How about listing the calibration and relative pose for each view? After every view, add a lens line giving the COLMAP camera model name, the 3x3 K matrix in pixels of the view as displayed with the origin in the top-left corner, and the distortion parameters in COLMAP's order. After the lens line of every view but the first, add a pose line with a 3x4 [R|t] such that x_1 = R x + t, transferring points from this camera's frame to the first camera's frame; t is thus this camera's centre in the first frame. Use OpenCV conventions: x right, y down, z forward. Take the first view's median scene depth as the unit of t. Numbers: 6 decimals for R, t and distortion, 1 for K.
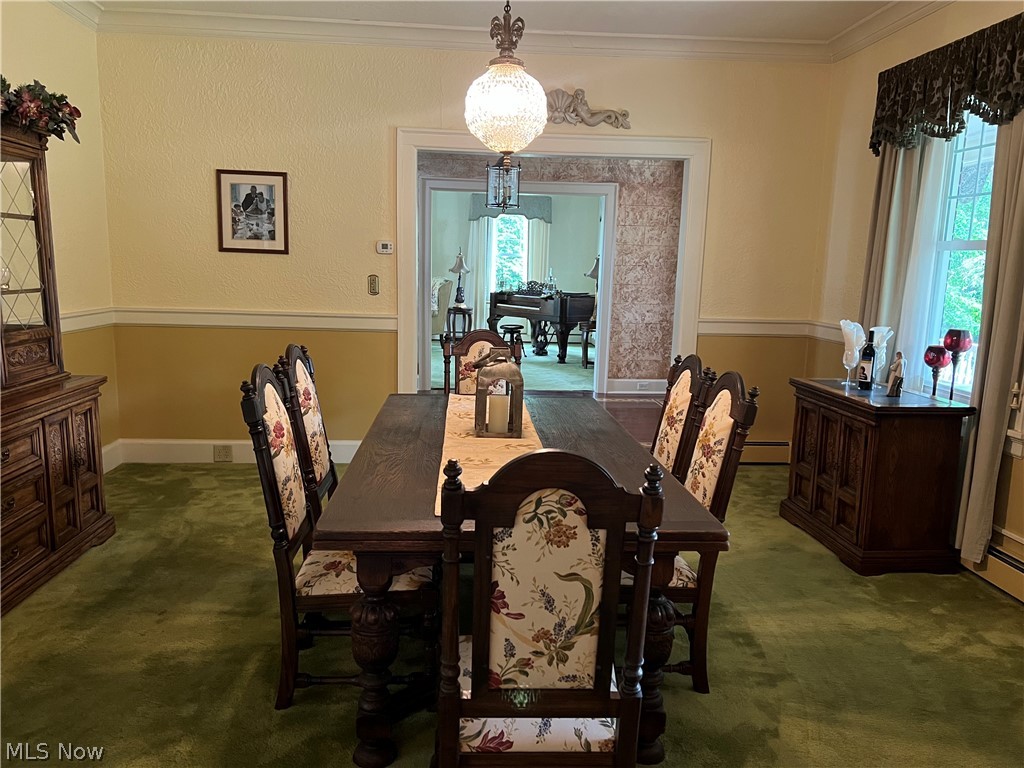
lens RADIAL K [[765.7, 0, 512.7], [0, 765.7, 394.4], [0, 0, 1]] dist [0.032887, -0.044588]
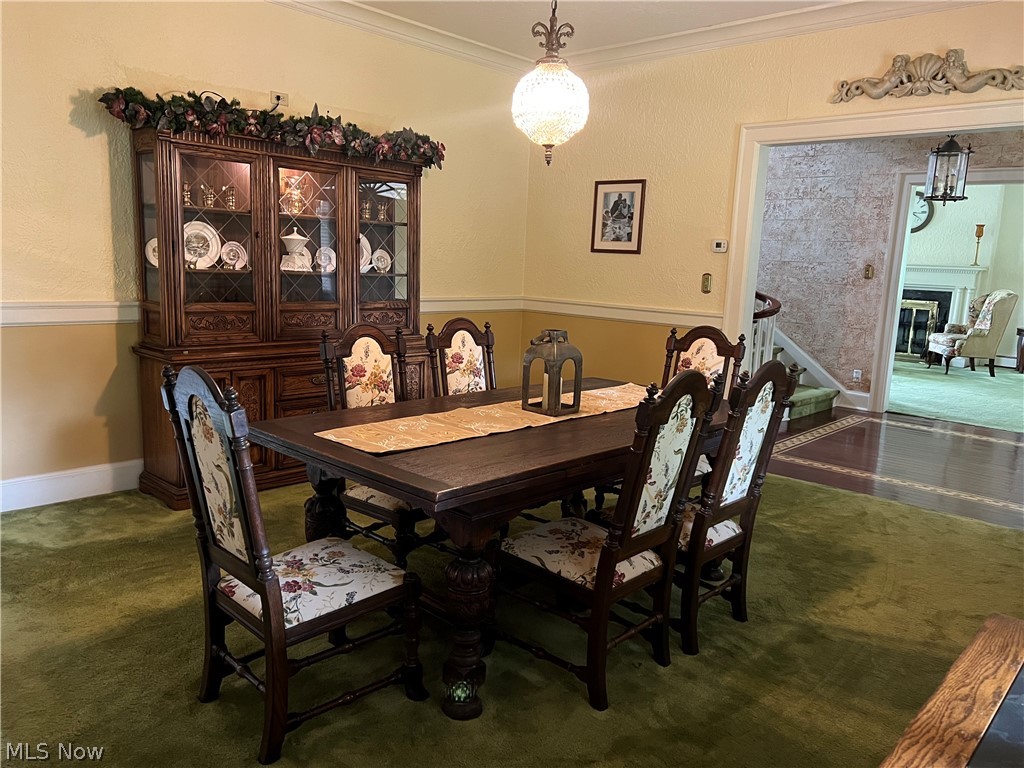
lens RADIAL K [[765.7, 0, 489.1], [0, 765.7, 386.5], [0, 0, 1]] dist [0.032887, -0.044588]
pose [[0.662754, 0.126015, -0.738158, 0.400612], [-0.146738, 0.988483, 0.037001, -0.004975], [0.734319, 0.083793, 0.673613, 0.124744]]
